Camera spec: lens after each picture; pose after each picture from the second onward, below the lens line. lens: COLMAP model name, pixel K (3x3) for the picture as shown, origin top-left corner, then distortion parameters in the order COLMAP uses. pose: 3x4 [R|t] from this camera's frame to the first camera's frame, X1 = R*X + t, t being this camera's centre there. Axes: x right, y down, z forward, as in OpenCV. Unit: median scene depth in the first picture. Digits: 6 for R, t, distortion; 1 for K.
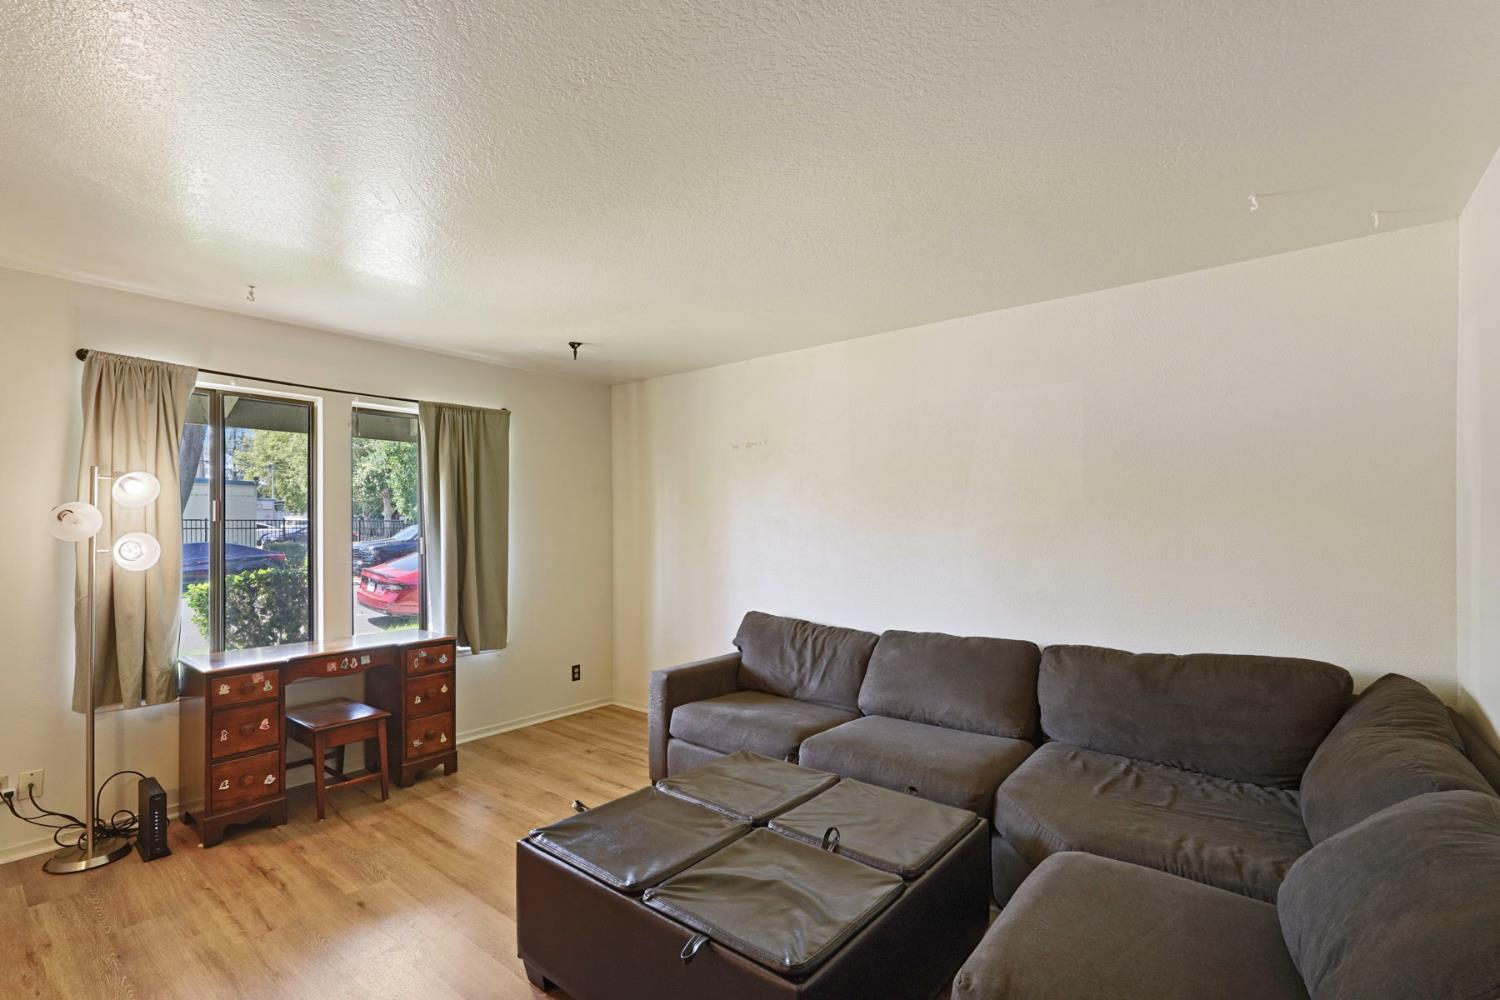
lens RADIAL K [[674.6, 0, 747.2], [0, 674.6, 511.5], [0, 0, 1]] dist [-0.013791, 0.008240]
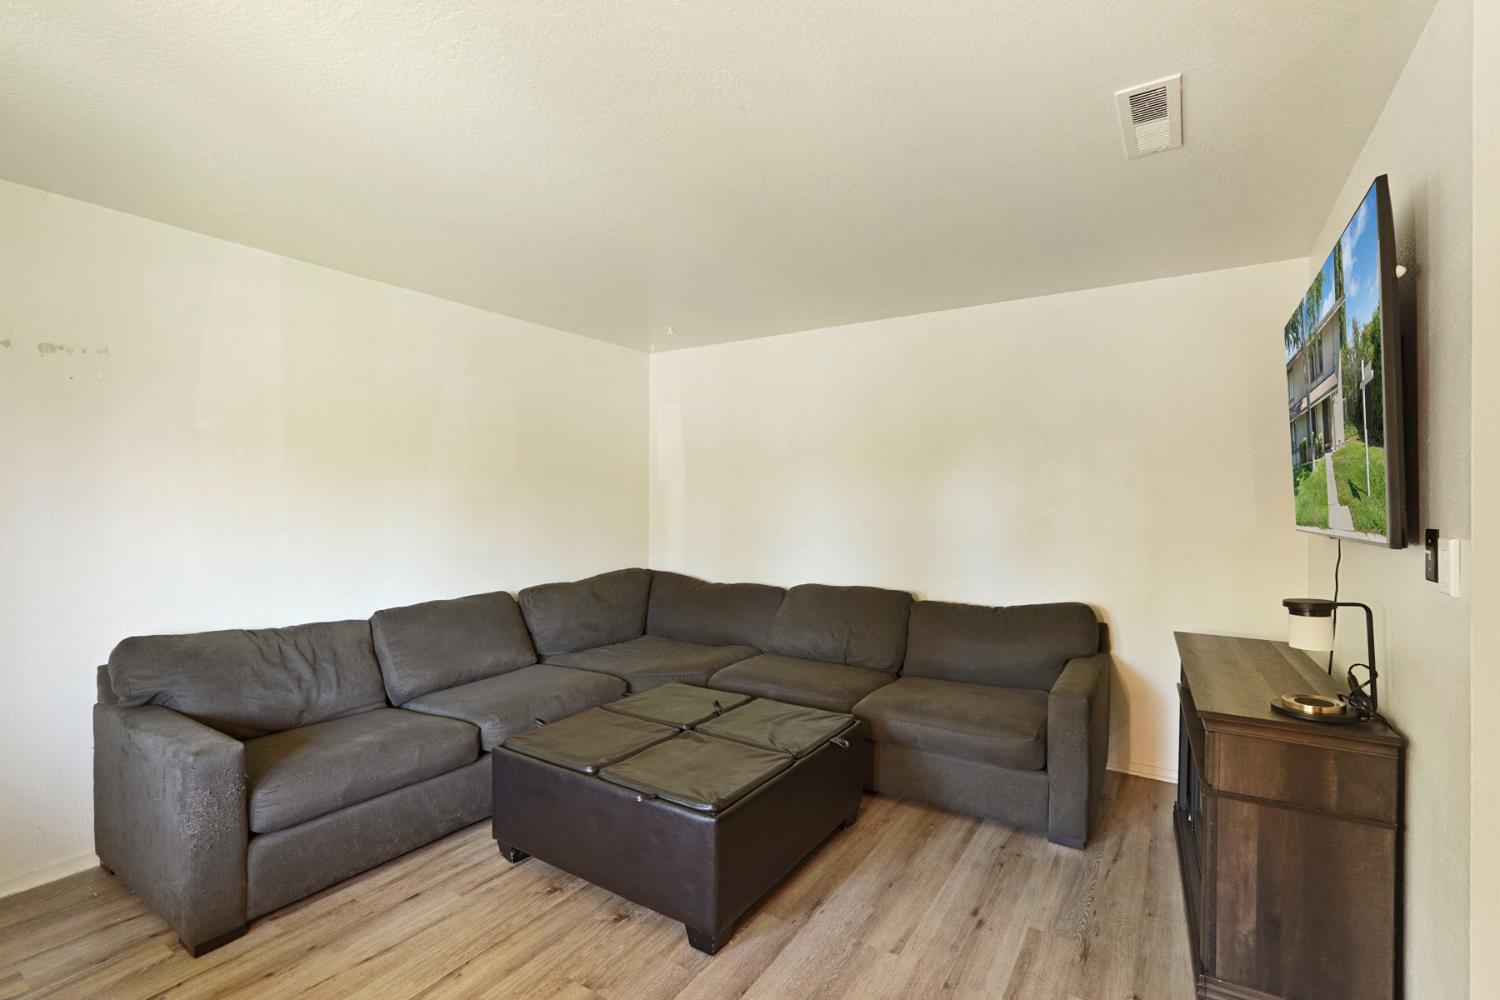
lens RADIAL K [[674.6, 0, 746.0], [0, 674.6, 497.8], [0, 0, 1]] dist [-0.013791, 0.008240]
pose [[-0.107601, 0.005877, 0.994177, -0.740192], [-0.016603, 0.999832, -0.007708, 0.022434], [-0.994055, -0.017336, -0.107486, 0.608258]]
